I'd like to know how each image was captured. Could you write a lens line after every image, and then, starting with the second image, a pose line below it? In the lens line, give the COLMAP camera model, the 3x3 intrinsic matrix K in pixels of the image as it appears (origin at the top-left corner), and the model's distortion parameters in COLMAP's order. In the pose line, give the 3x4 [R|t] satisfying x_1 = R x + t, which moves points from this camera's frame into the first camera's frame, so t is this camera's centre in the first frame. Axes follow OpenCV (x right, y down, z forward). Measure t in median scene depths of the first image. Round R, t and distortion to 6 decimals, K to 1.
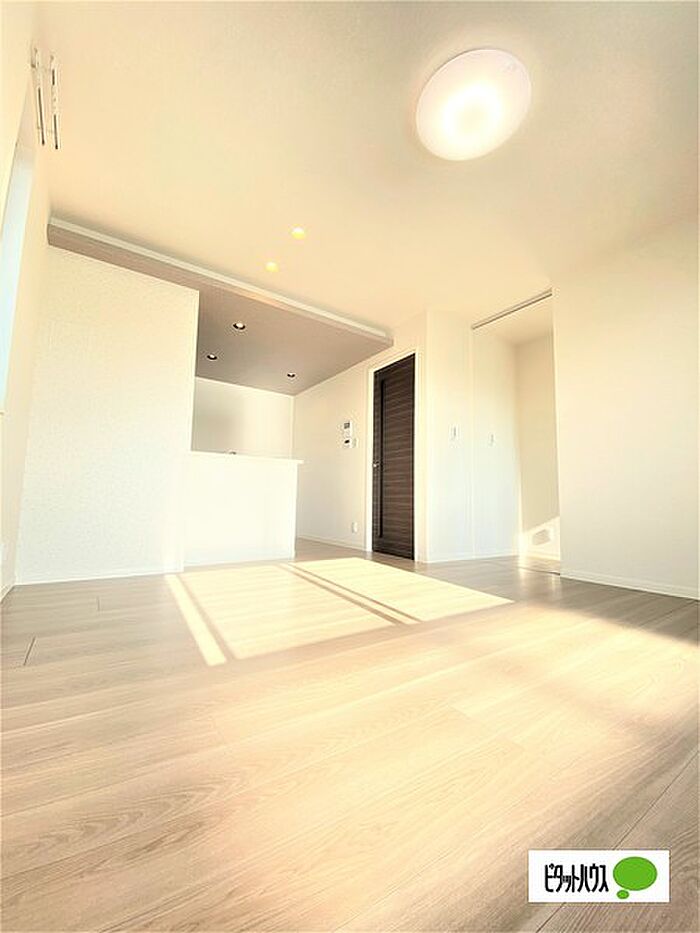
lens RADIAL K [[379.3, 0, 352.6], [0, 379.3, 466.7], [0, 0, 1]] dist [0.015639, -0.018809]
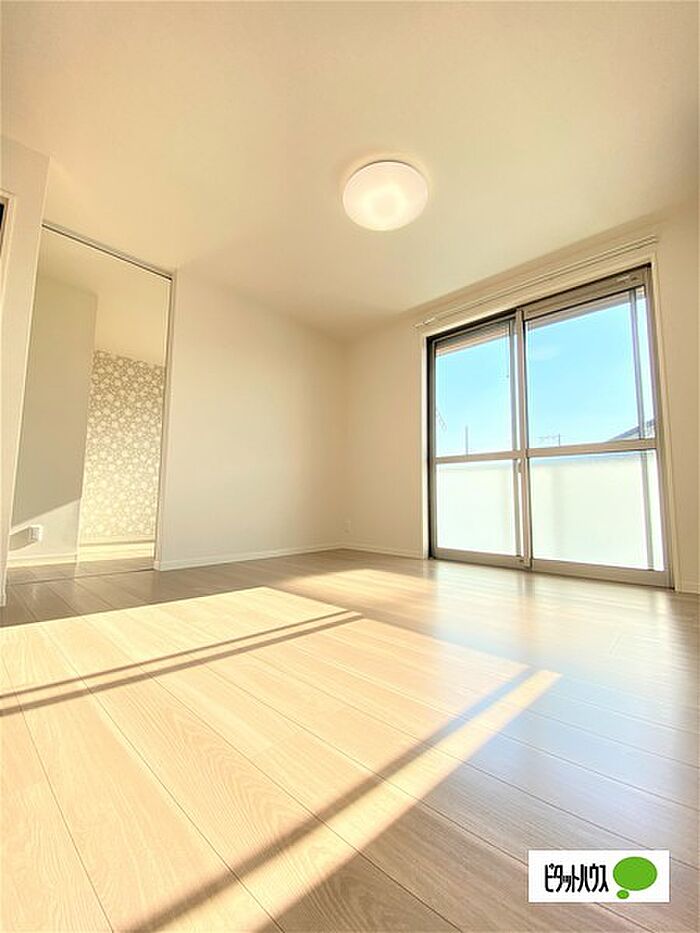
lens RADIAL K [[360.2, 0, 333.2], [0, 360.2, 467.0], [0, 0, 1]] dist [0.000527, 0.000008]
pose [[-0.219754, 0.073951, 0.972748, -0.740279], [-0.114659, 0.988254, -0.101033, 0.088030], [-0.968794, -0.133737, -0.208694, 1.130691]]
